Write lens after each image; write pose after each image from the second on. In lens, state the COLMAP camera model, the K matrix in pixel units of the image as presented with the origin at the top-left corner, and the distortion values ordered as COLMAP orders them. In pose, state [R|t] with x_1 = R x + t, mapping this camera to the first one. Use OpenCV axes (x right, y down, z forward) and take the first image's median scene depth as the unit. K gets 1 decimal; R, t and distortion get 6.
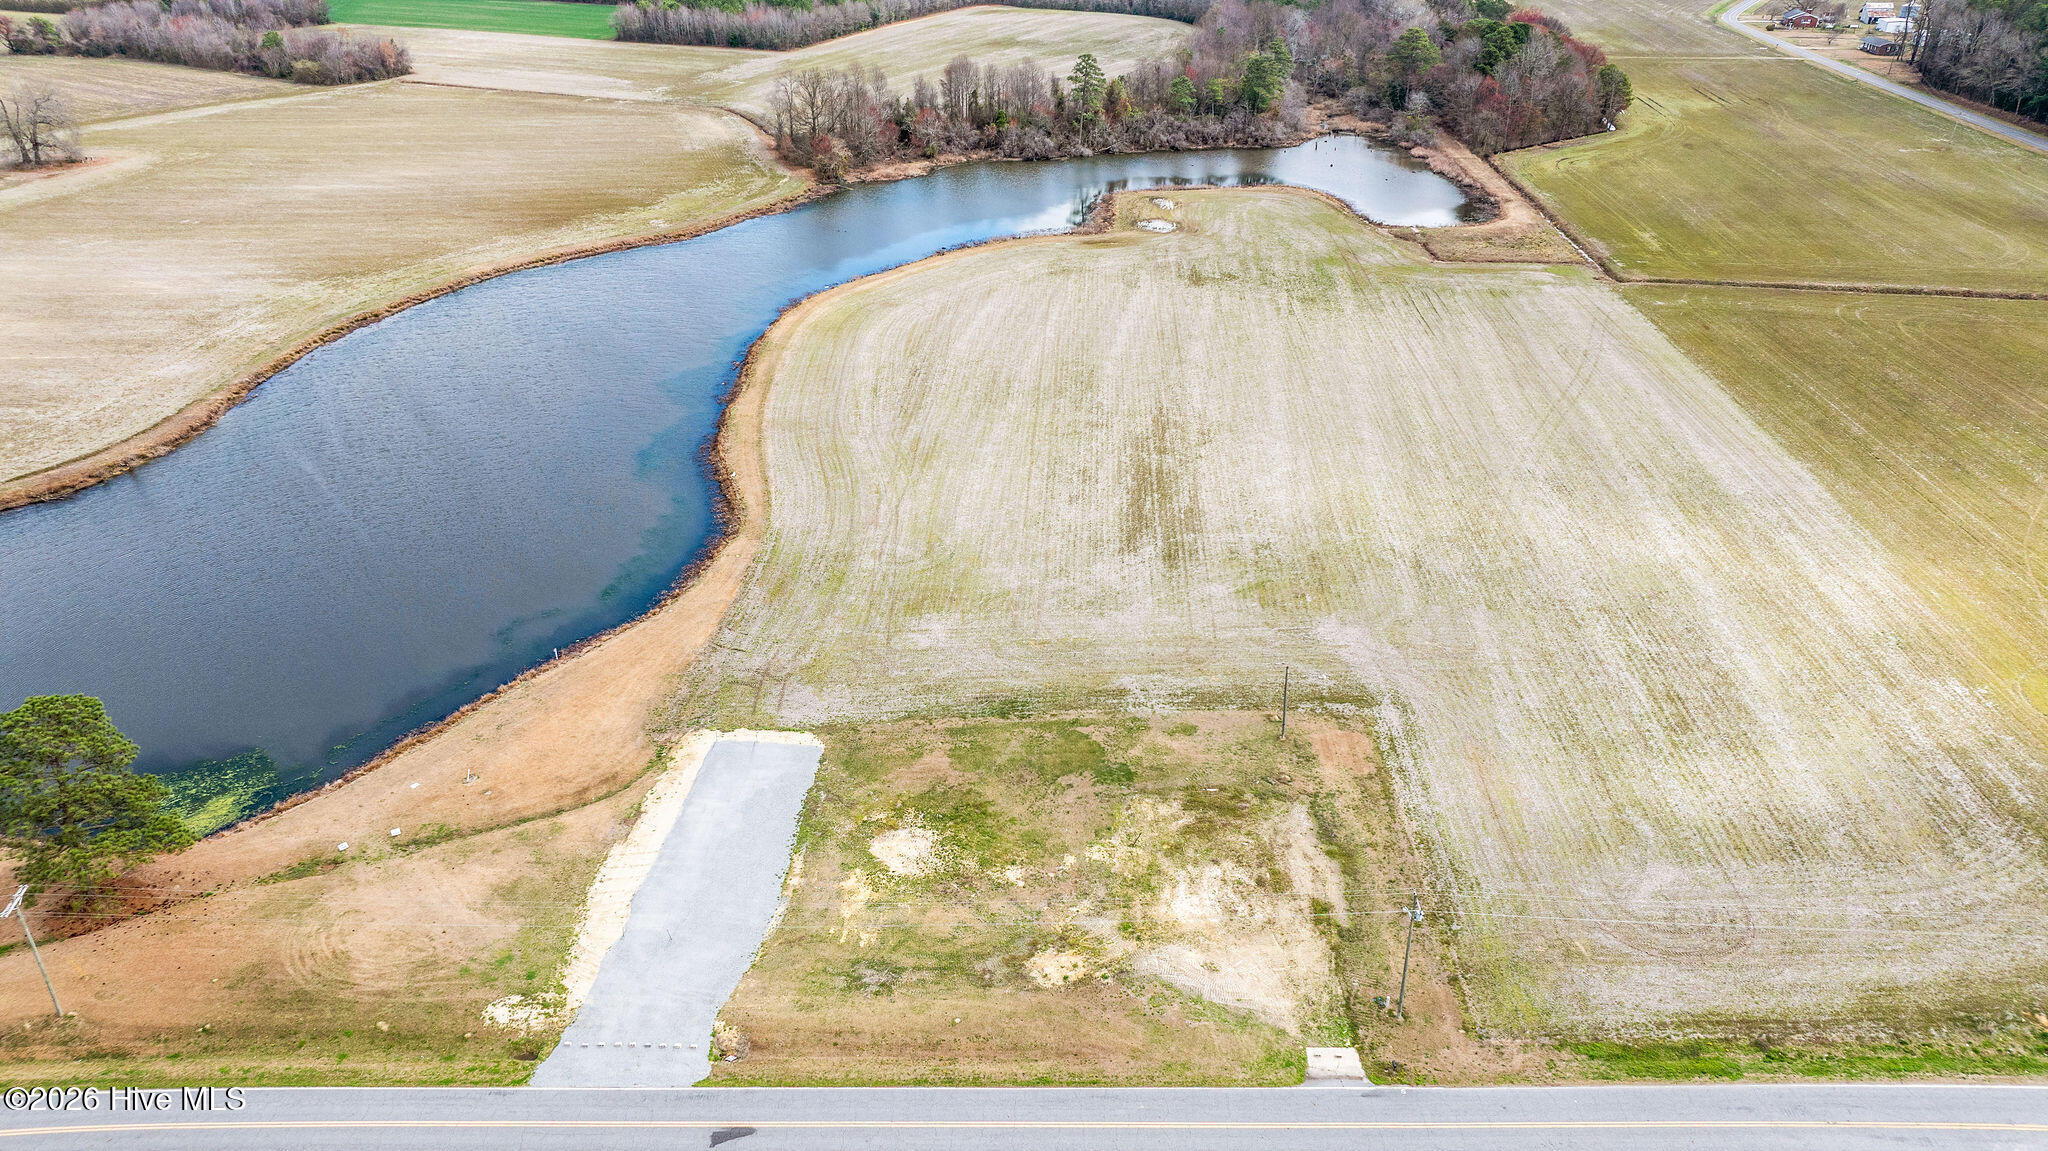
lens RADIAL K [[1472.5, 0, 1020.1], [0, 1472.5, 520.5], [0, 0, 1]] dist [-0.025687, 0.020200]
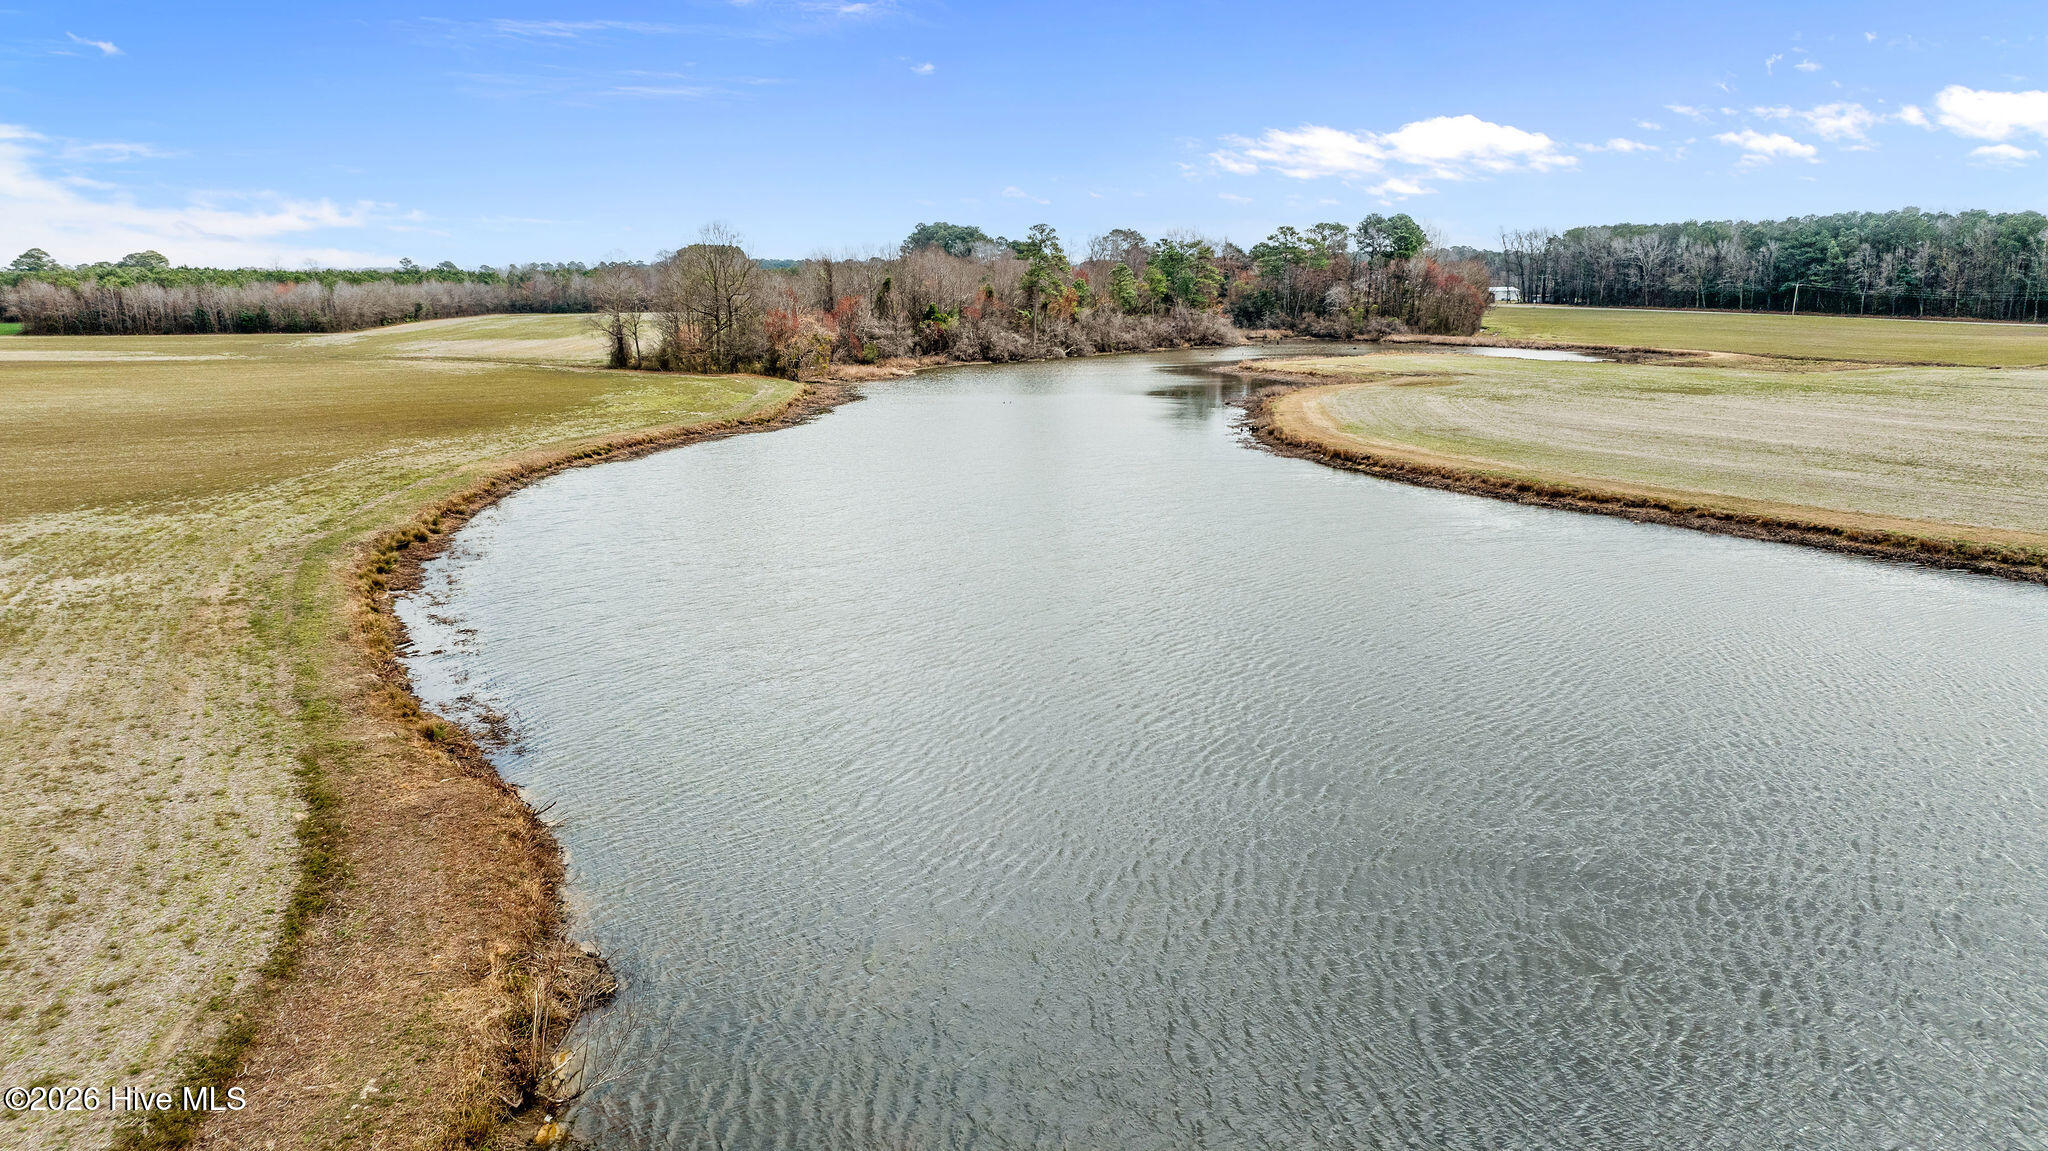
lens RADIAL K [[1472.5, 0, 1020.1], [0, 1472.5, 520.5], [0, 0, 1]] dist [-0.025687, 0.020200]
pose [[0.867051, -0.087435, 0.490486, -0.536526], [0.217457, 0.952170, -0.214671, -0.037787], [-0.448257, 0.292791, 0.844594, 0.695812]]
